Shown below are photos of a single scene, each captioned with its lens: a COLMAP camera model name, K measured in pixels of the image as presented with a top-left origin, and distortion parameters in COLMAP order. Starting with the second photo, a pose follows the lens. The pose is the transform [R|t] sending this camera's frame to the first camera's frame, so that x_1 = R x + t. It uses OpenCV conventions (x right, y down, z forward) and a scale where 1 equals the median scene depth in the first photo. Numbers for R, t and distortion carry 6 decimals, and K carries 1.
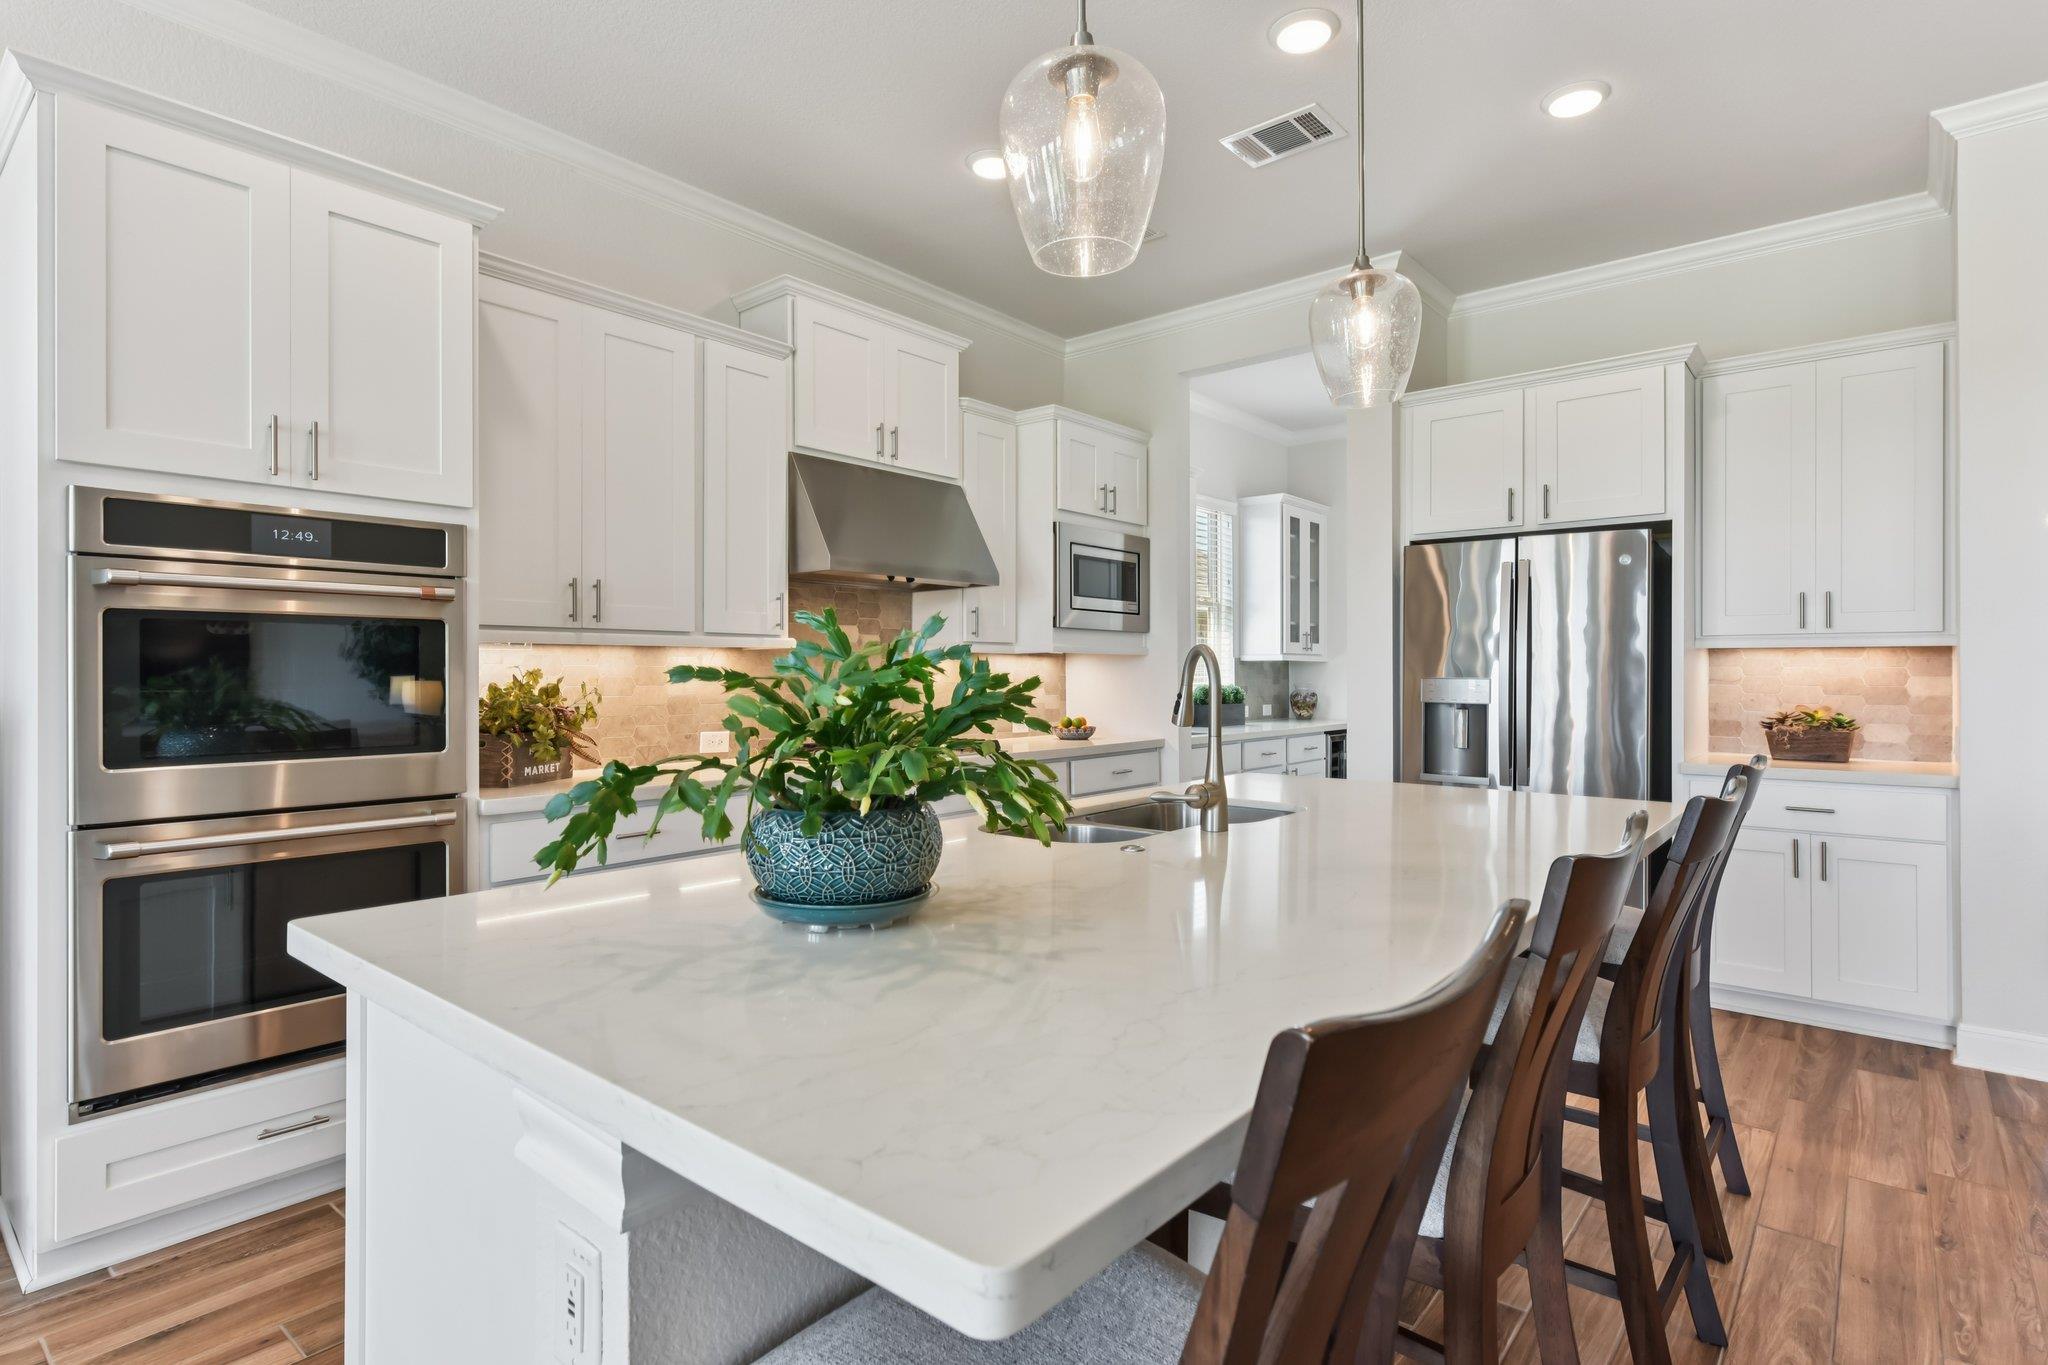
lens RADIAL K [[1025.7, 0, 1017.3], [0, 1025.7, 657.4], [0, 0, 1]] dist [-0.000192, -0.000848]
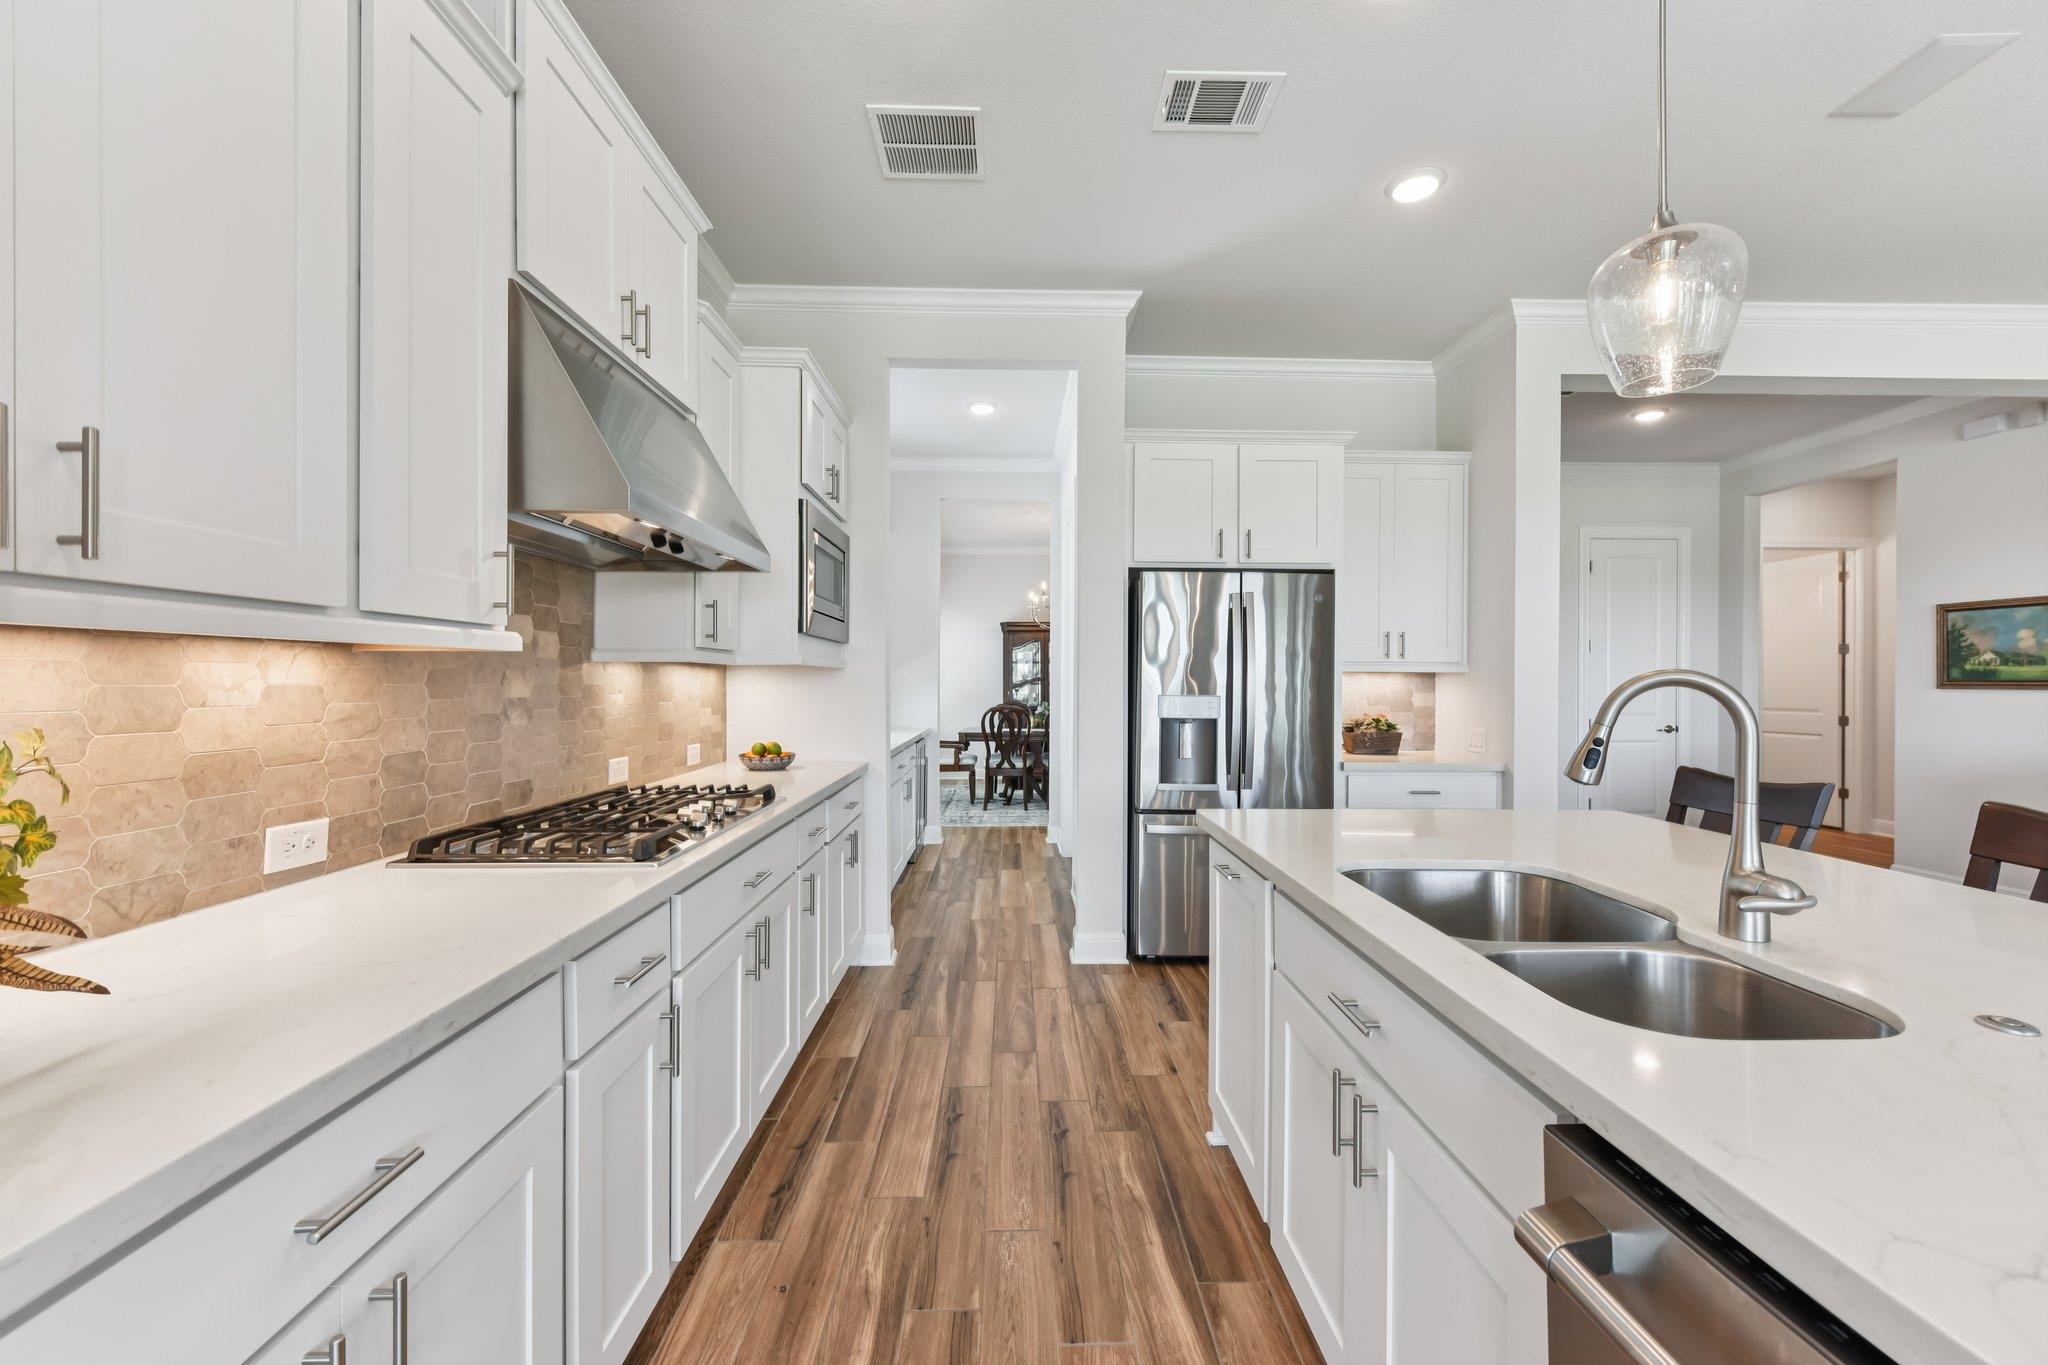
lens RADIAL K [[807.2, 0, 1034.0], [0, 807.2, 680.7], [0, 0, 1]] dist [-0.000467, -0.000146]
pose [[0.744038, 0.004288, 0.668123, -0.289547], [-0.015938, 0.999809, 0.011331, -0.002769], [-0.667947, -0.019079, 0.743964, 0.494562]]
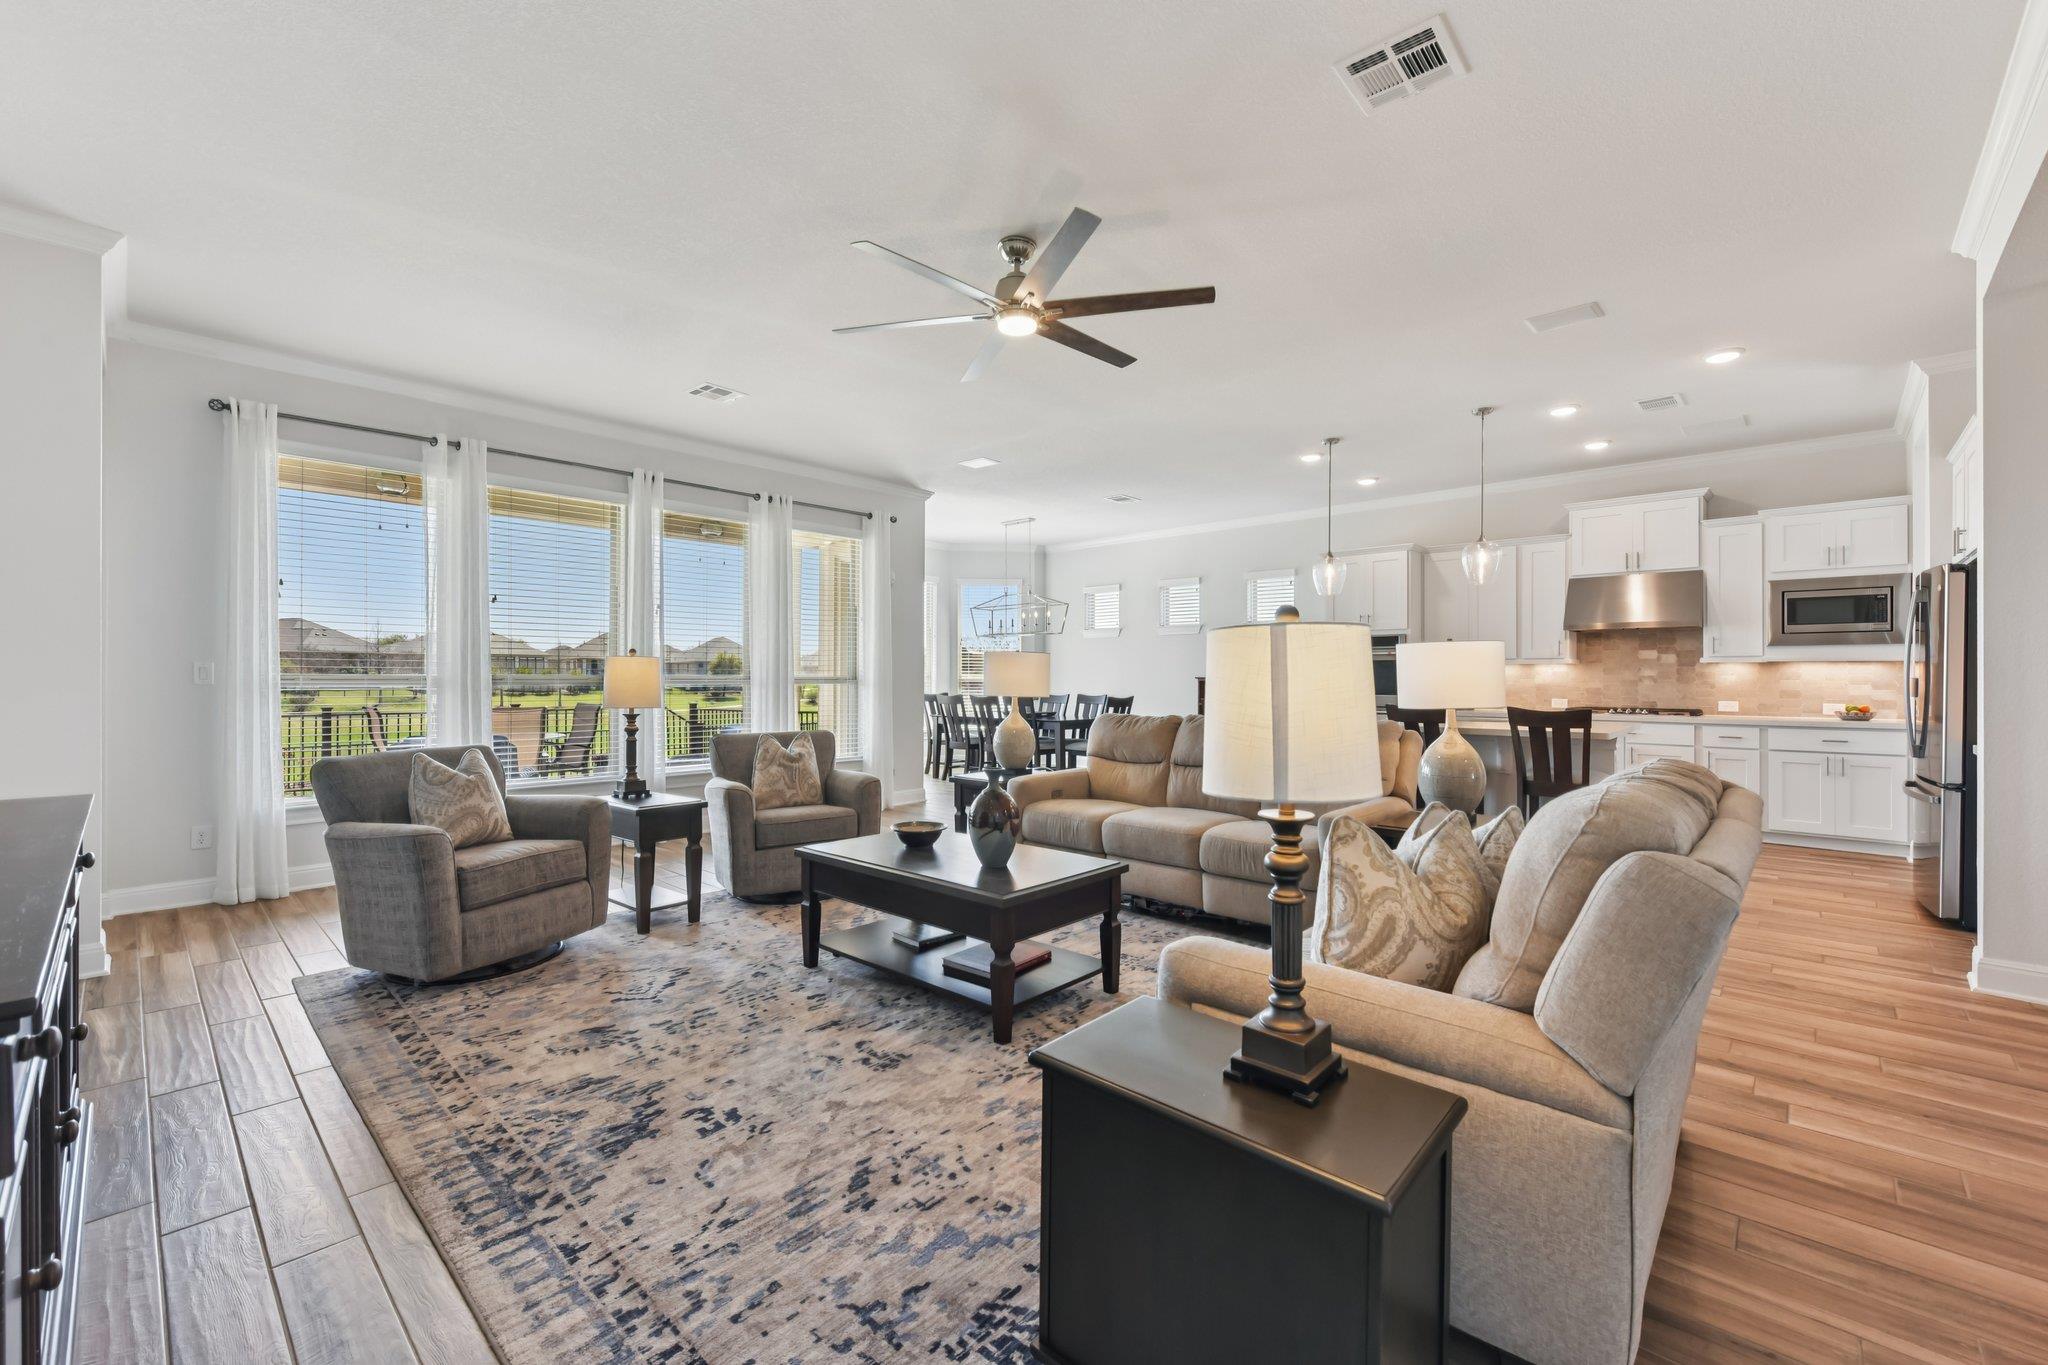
lens RADIAL K [[863.8, 0, 1042.3], [0, 863.8, 682.4], [0, 0, 1]] dist [0.003276, 0.000406]
pose [[-0.018514, 0.009266, -0.999786, 1.684317], [0.017072, 0.999814, 0.008950, -0.004753], [0.999683, -0.016903, -0.018669, -0.144514]]
